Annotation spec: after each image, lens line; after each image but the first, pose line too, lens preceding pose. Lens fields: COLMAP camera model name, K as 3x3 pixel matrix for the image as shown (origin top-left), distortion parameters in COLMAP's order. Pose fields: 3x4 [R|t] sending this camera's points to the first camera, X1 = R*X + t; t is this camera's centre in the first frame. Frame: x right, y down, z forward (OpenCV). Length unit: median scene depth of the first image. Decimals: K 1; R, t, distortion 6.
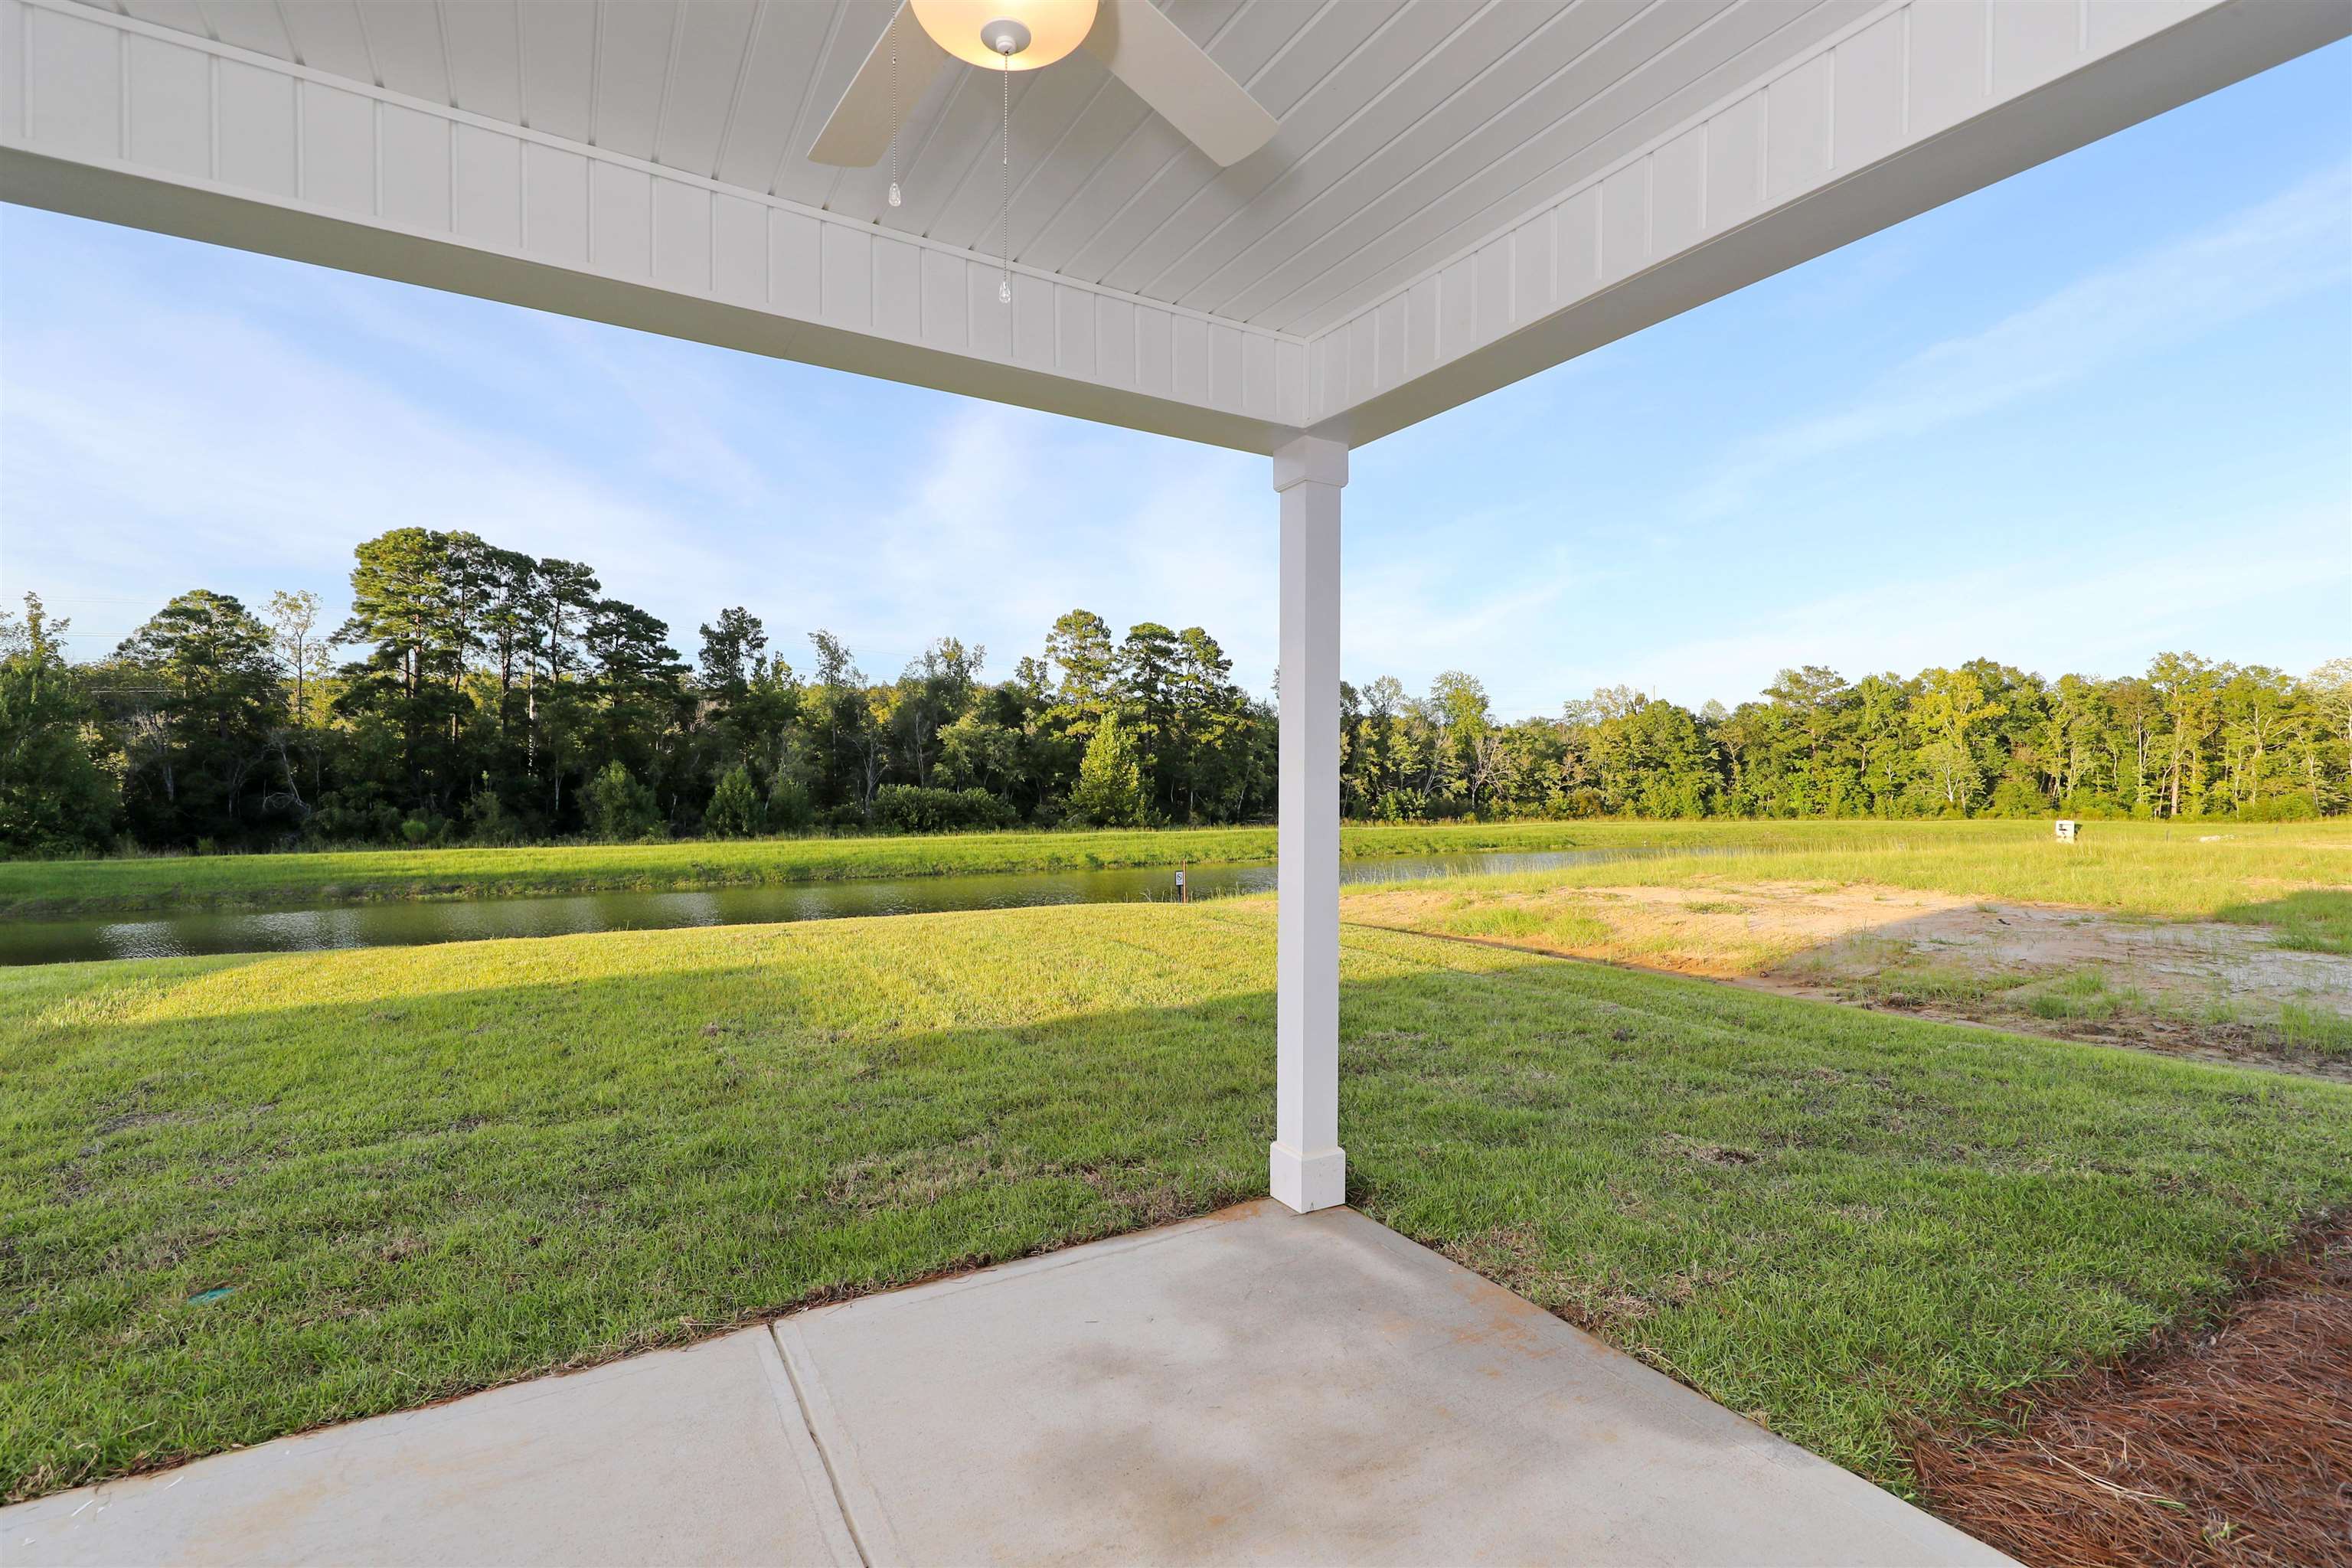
lens RADIAL K [[1064.8, 0, 1169.9], [0, 1064.8, 805.5], [0, 0, 1]] dist [0.004619, -0.001534]
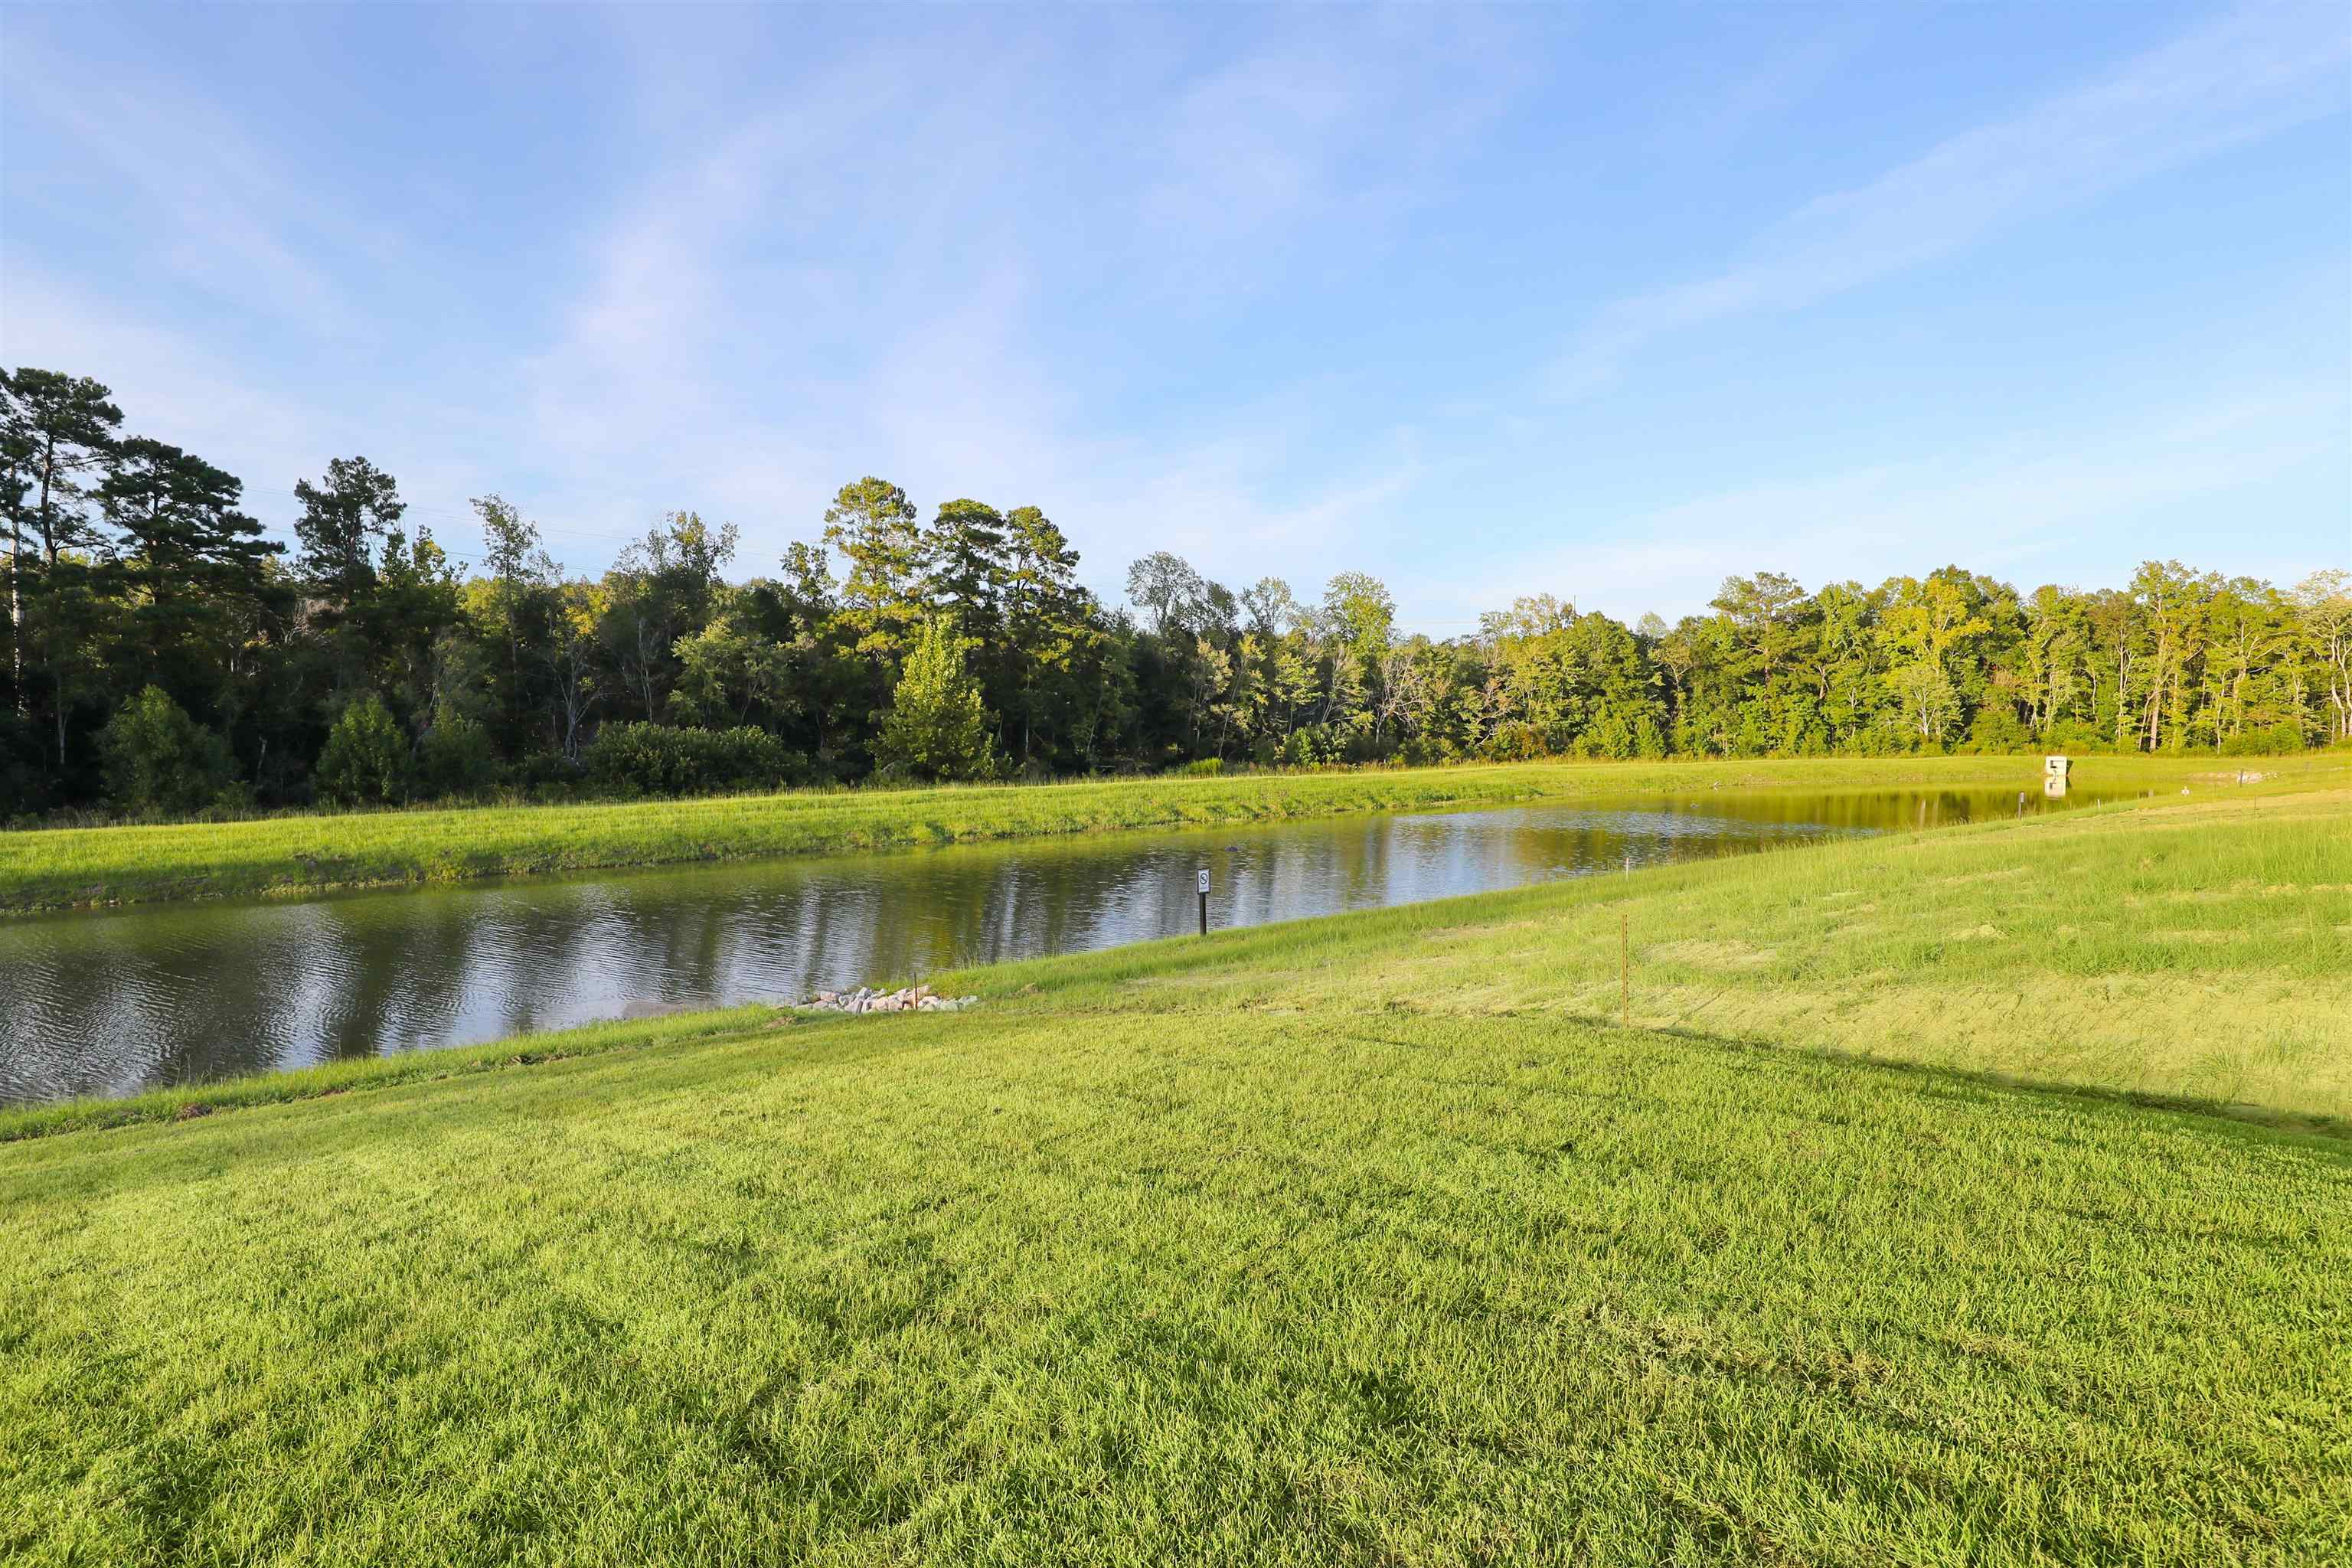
lens RADIAL K [[1291.9, 0, 1153.2], [0, 1291.9, 800.2], [0, 0, 1]] dist [0.006261, 0.000583]
pose [[0.986482, -0.014797, 0.163200, -0.053088], [0.007490, 0.998945, 0.045300, -0.004244], [-0.163698, -0.043465, 0.985552, 0.119068]]
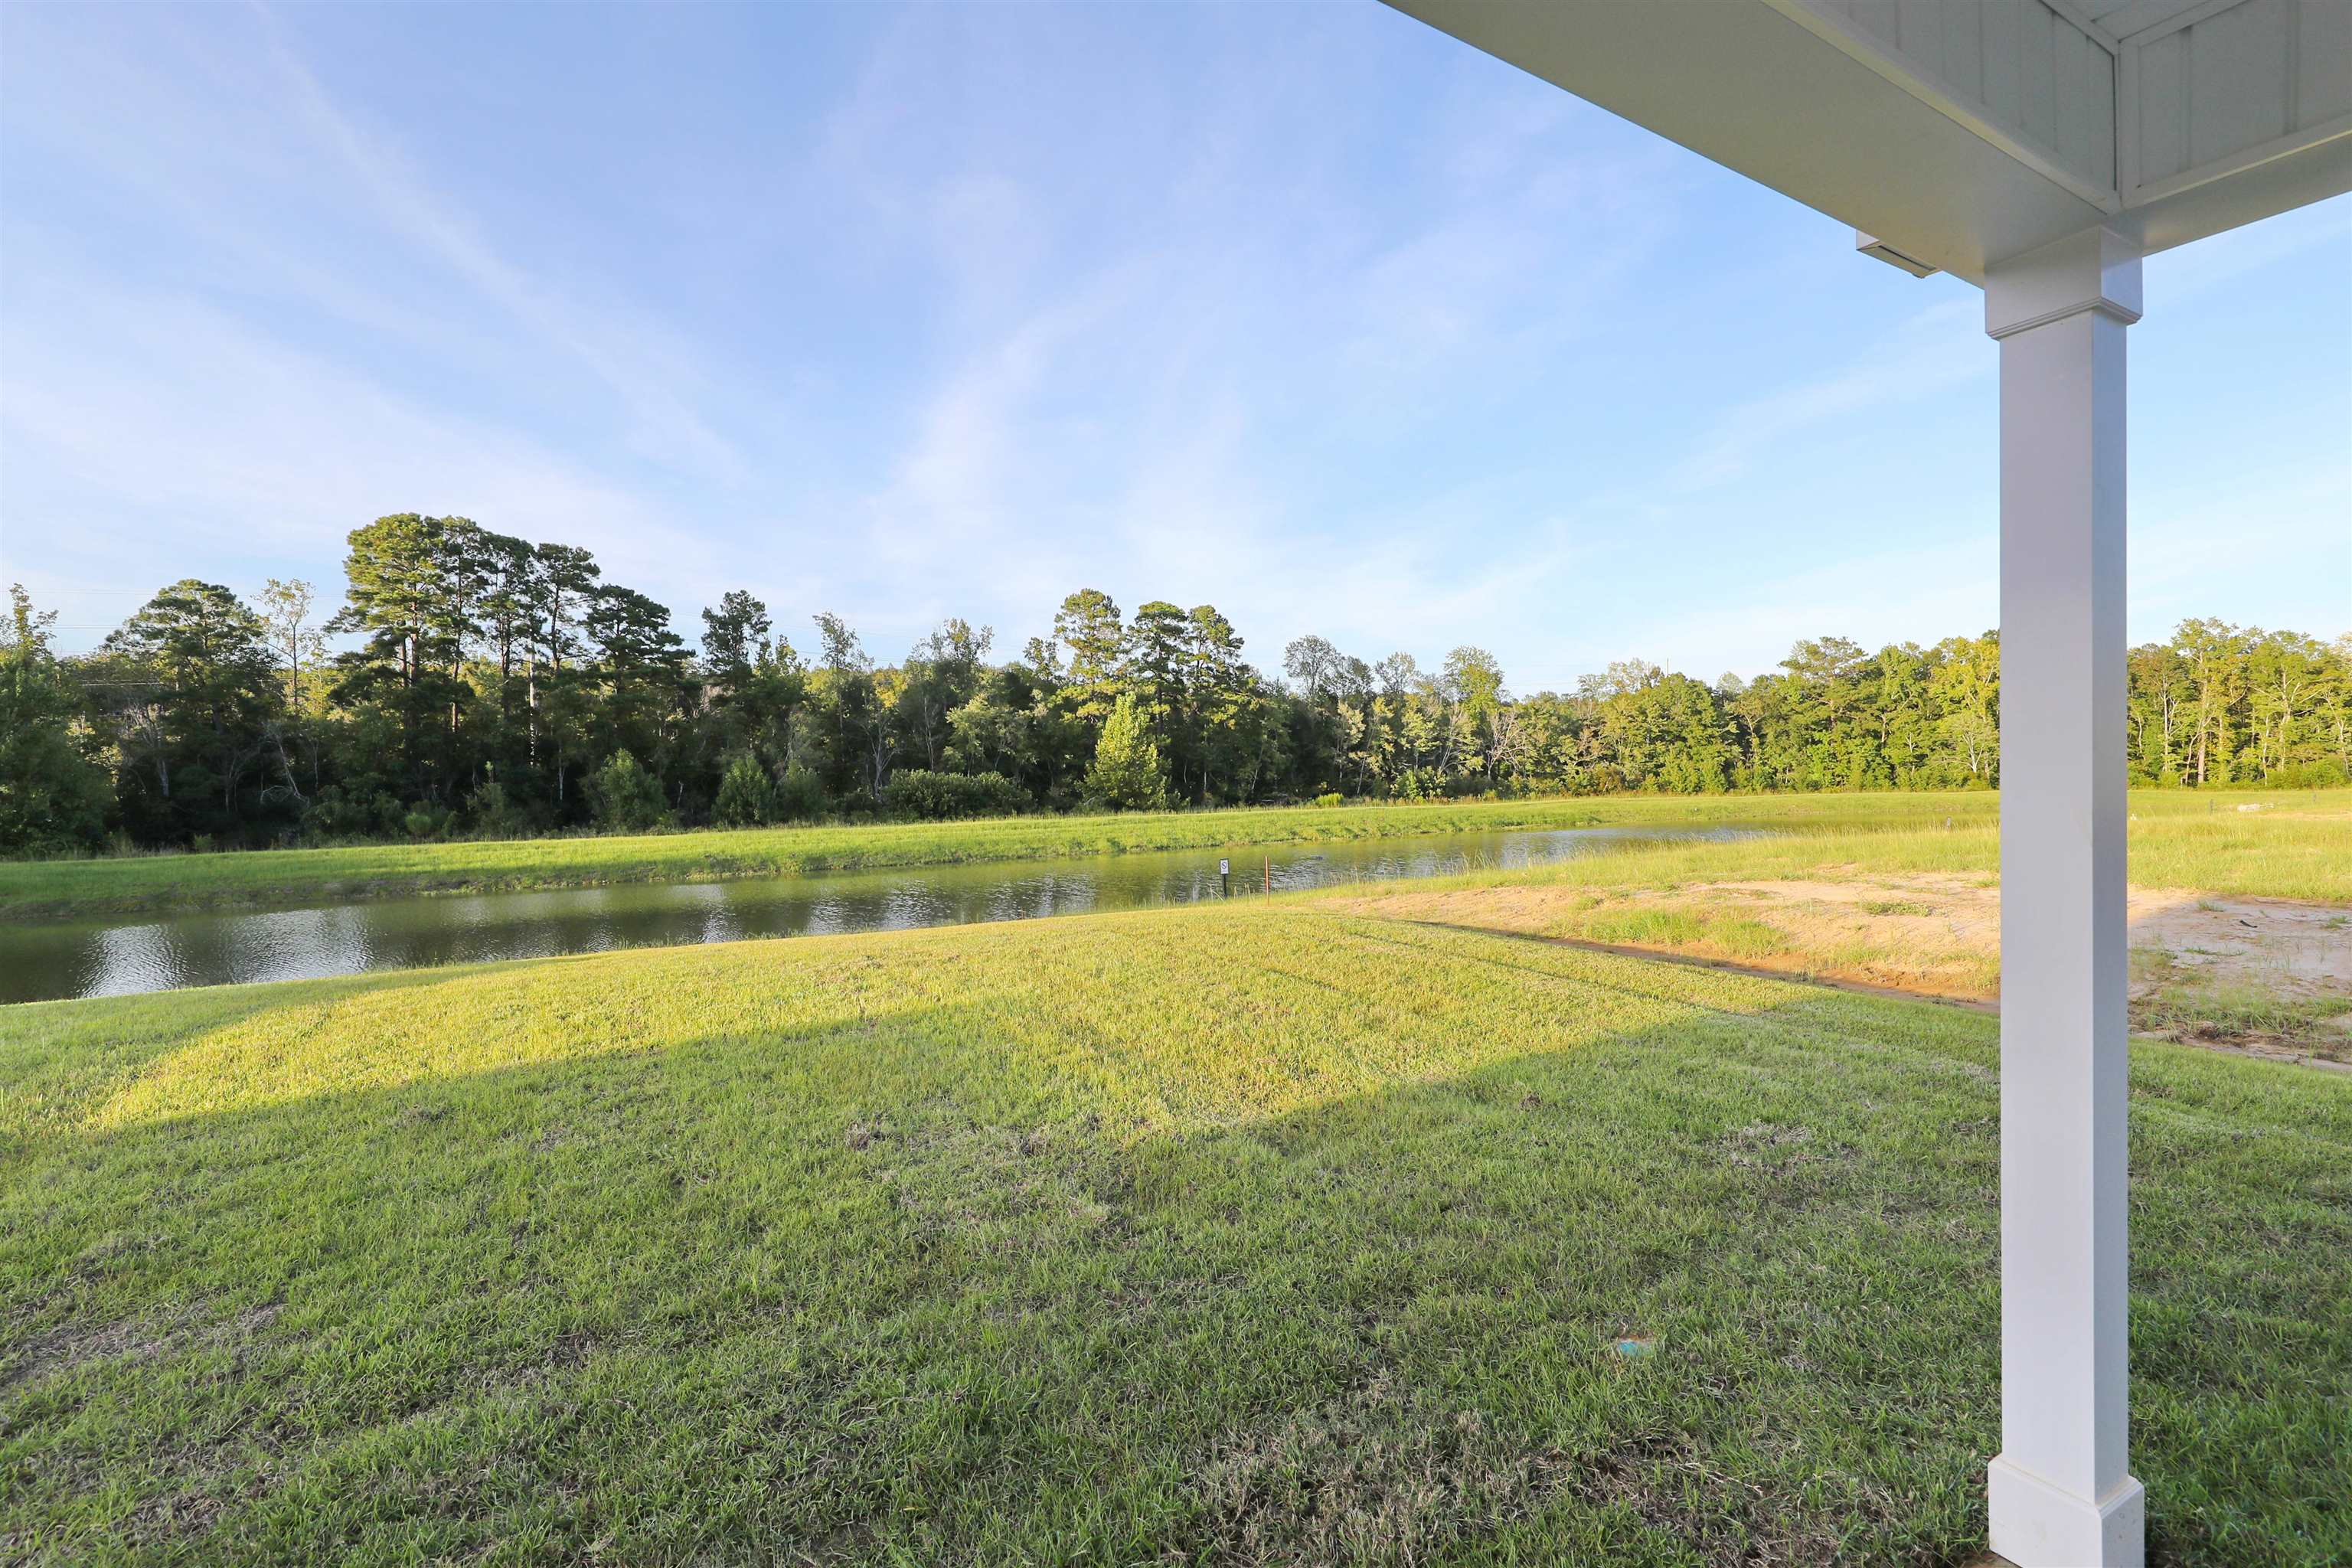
lens RADIAL K [[1064.8, 0, 1169.8], [0, 1064.8, 799.3], [0, 0, 1]] dist [0.004619, -0.001534]
pose [[0.999915, -0.012980, 0.000898, -0.016538], [0.012967, 0.999821, 0.013782, -0.002666], [-0.001076, -0.013769, 0.999905, 0.020120]]
